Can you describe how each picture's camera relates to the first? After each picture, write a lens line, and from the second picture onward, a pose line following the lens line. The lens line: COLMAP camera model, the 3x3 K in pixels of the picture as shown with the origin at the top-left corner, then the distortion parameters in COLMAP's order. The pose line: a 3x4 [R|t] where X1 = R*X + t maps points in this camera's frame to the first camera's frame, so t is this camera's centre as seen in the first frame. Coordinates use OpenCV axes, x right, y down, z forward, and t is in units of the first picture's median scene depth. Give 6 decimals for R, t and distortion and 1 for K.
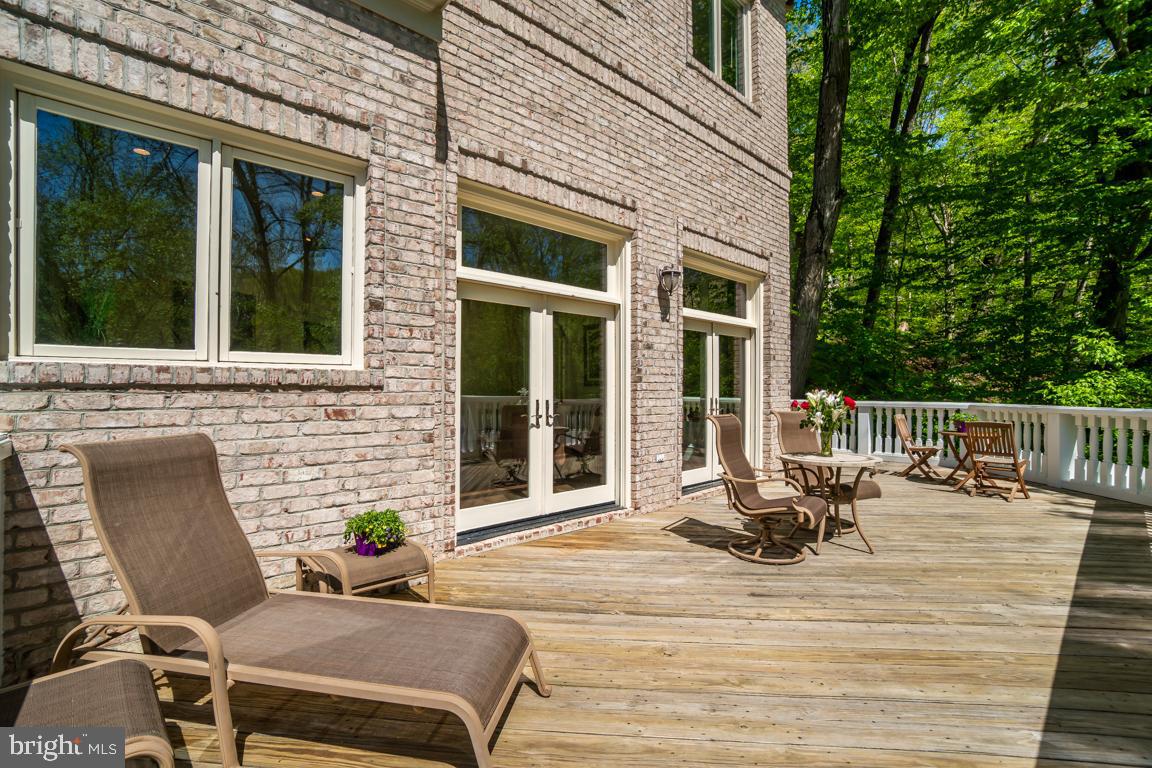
lens RADIAL K [[505.5, 0, 563.4], [0, 505.5, 388.2], [0, 0, 1]] dist [-0.056935, 0.020721]
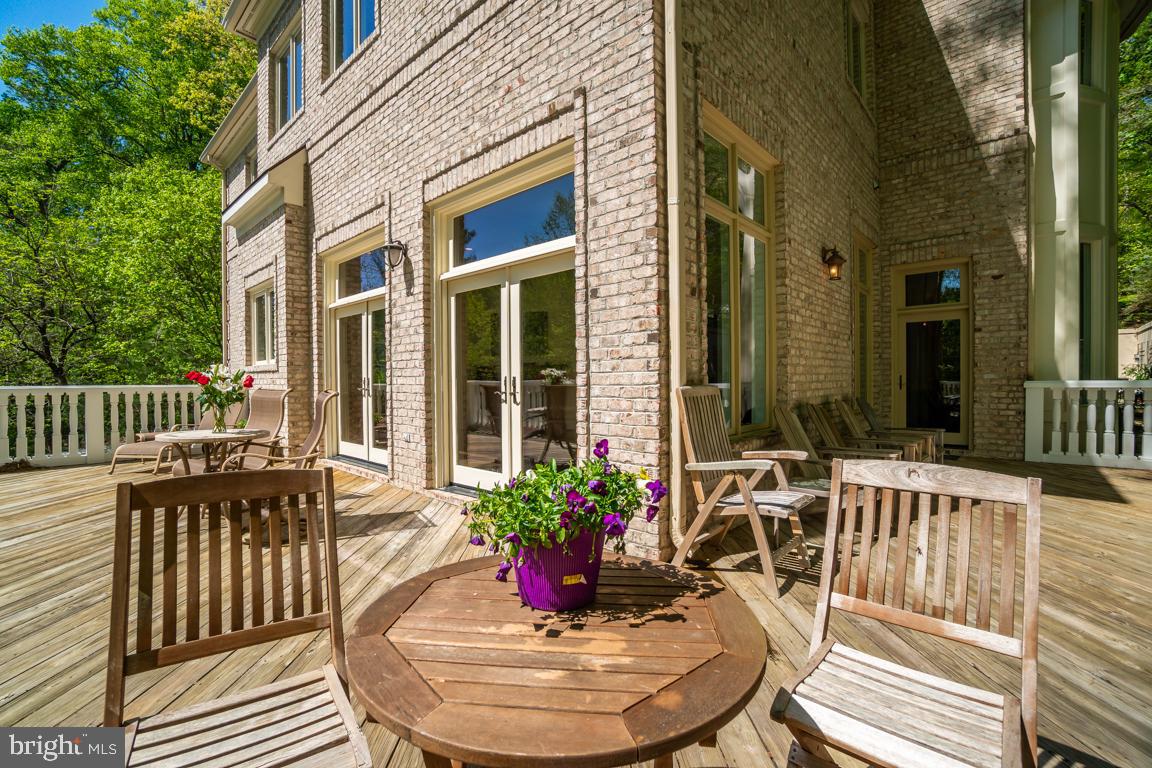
lens RADIAL K [[505.5, 0, 563.4], [0, 505.5, 388.2], [0, 0, 1]] dist [-0.056935, 0.020721]
pose [[0.096388, 0.018373, -0.995174, 1.016463], [0.014173, 0.999703, 0.019829, 0.024725], [0.995243, -0.016016, 0.096099, 1.025159]]
